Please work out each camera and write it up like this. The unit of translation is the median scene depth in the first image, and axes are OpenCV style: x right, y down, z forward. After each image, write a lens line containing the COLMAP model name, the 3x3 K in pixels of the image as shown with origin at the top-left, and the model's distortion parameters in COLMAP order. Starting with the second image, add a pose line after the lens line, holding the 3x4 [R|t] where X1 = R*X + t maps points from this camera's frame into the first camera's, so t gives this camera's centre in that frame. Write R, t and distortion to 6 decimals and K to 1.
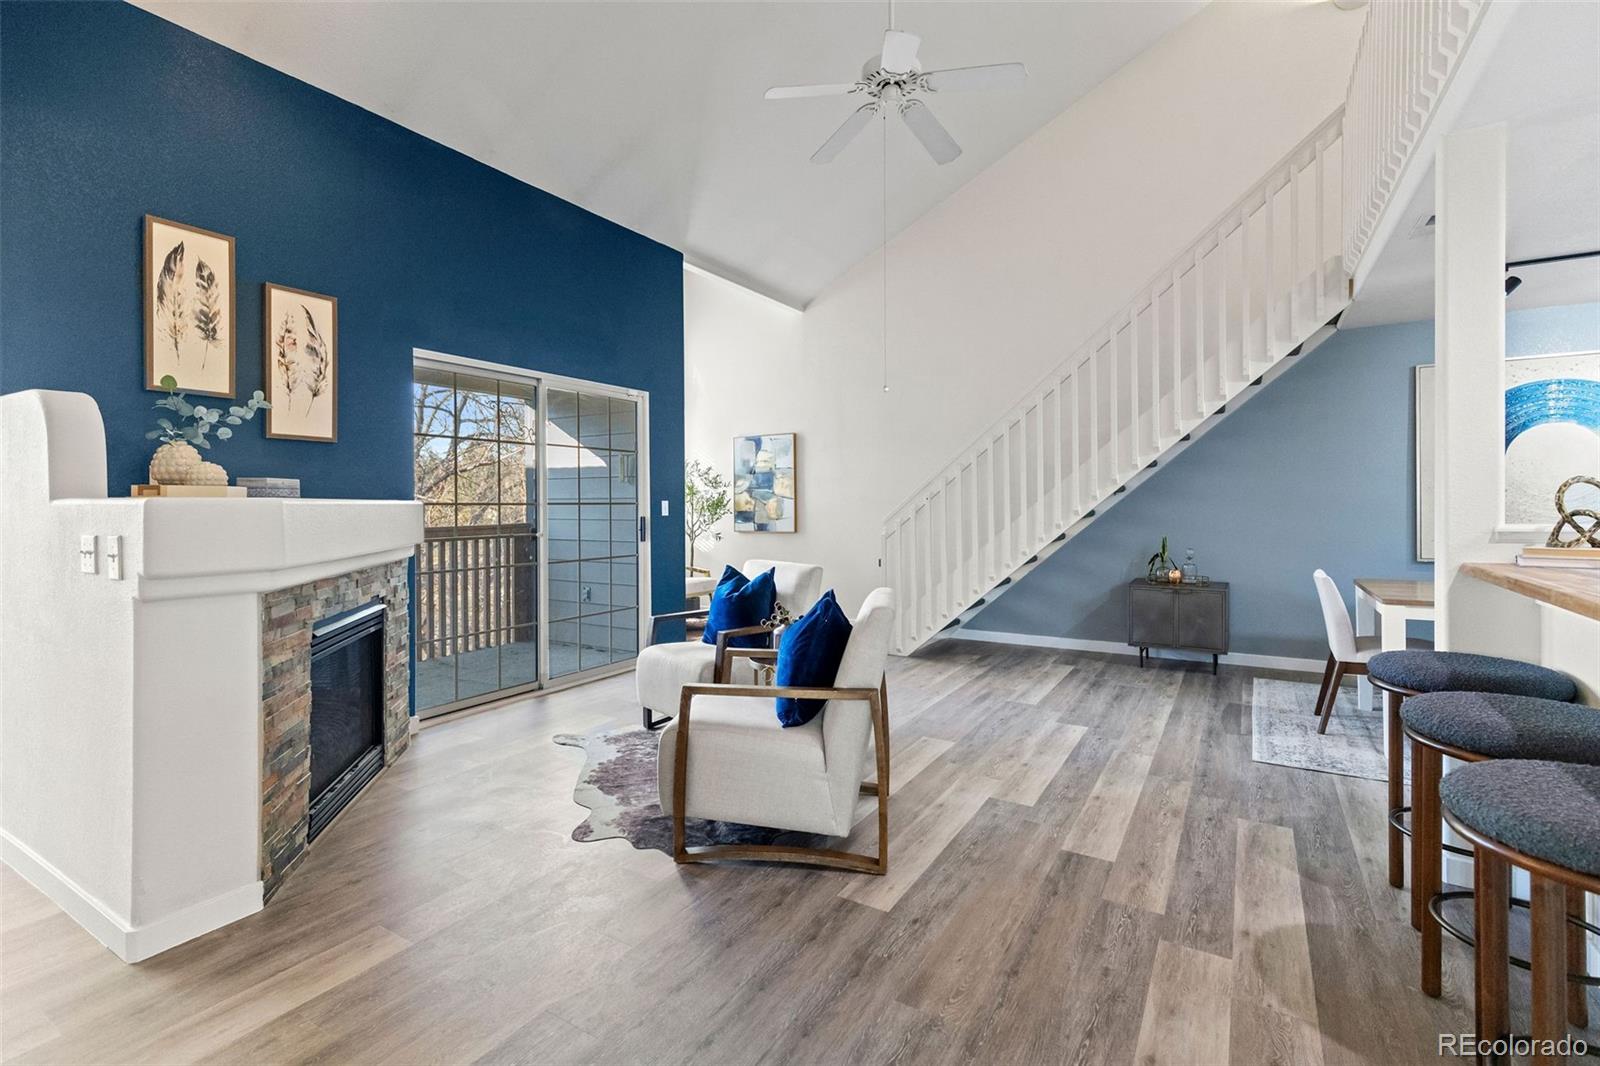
lens RADIAL K [[727.6, 0, 803.8], [0, 727.6, 509.6], [0, 0, 1]] dist [0.005589, 0.000972]
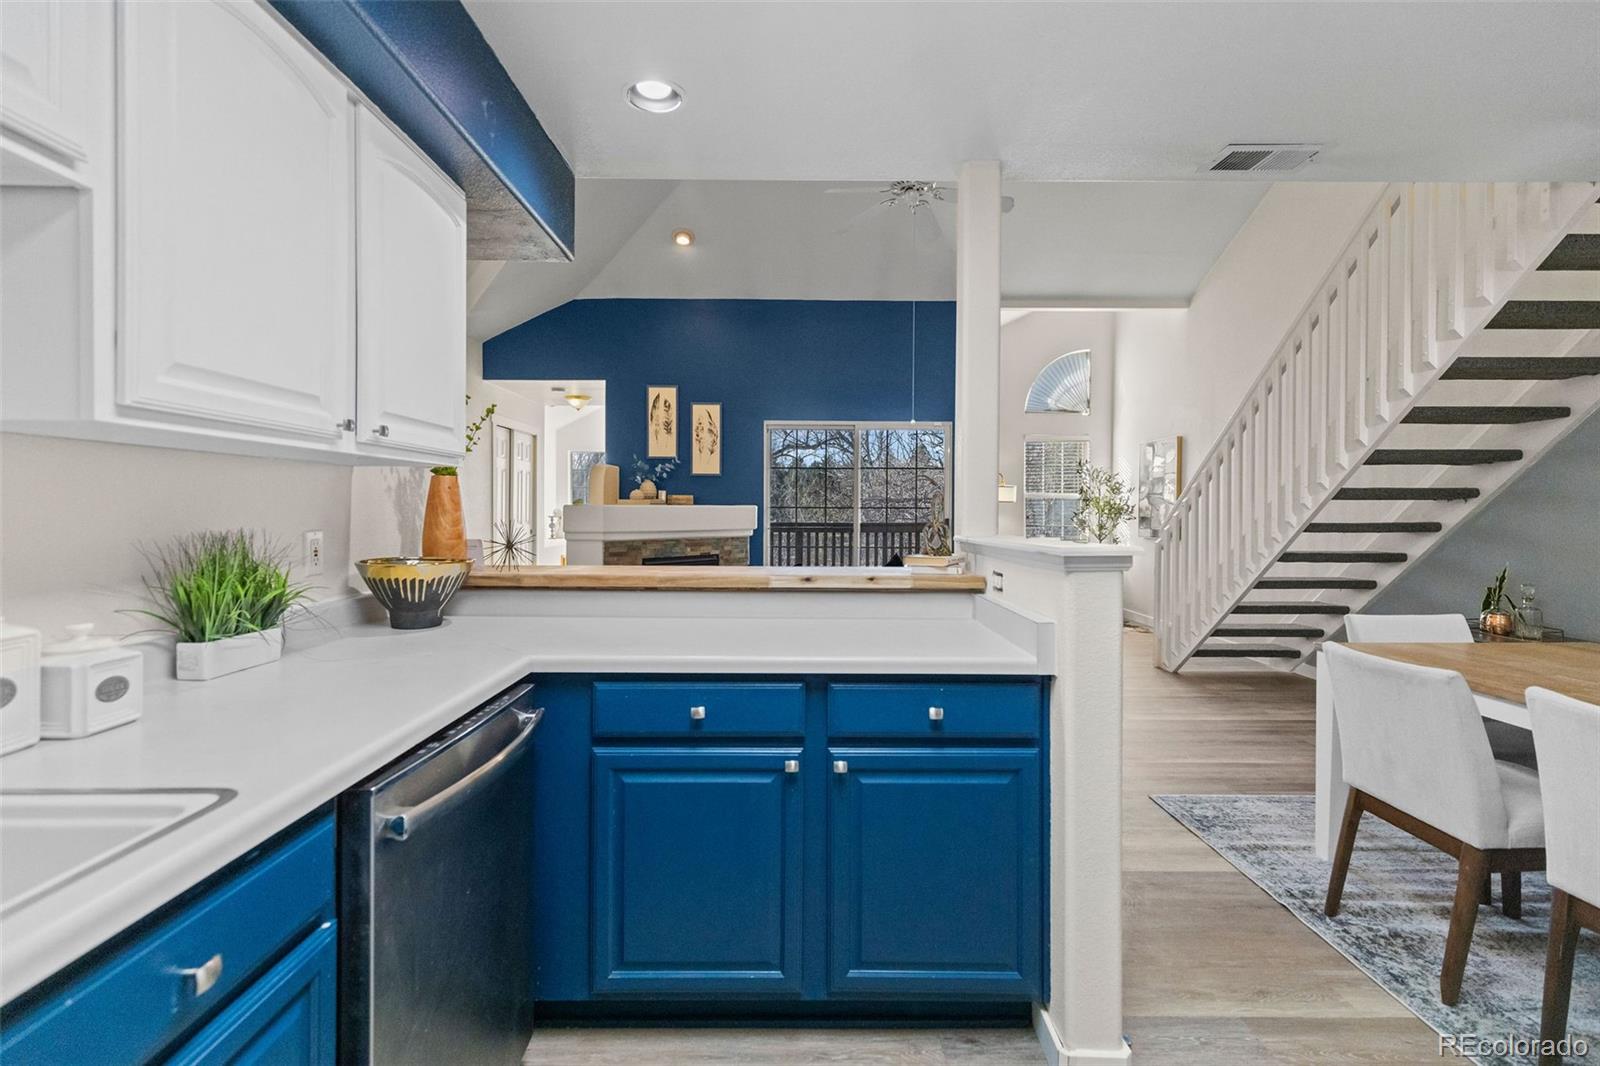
lens RADIAL K [[727.6, 0, 793.5], [0, 727.6, 522.8], [0, 0, 1]] dist [0.005589, 0.000972]
pose [[0.520933, 0.026416, -0.853189, 1.207888], [-0.014469, 0.999651, 0.022116, -0.012757], [0.853475, 0.000824, 0.521134, 0.150586]]
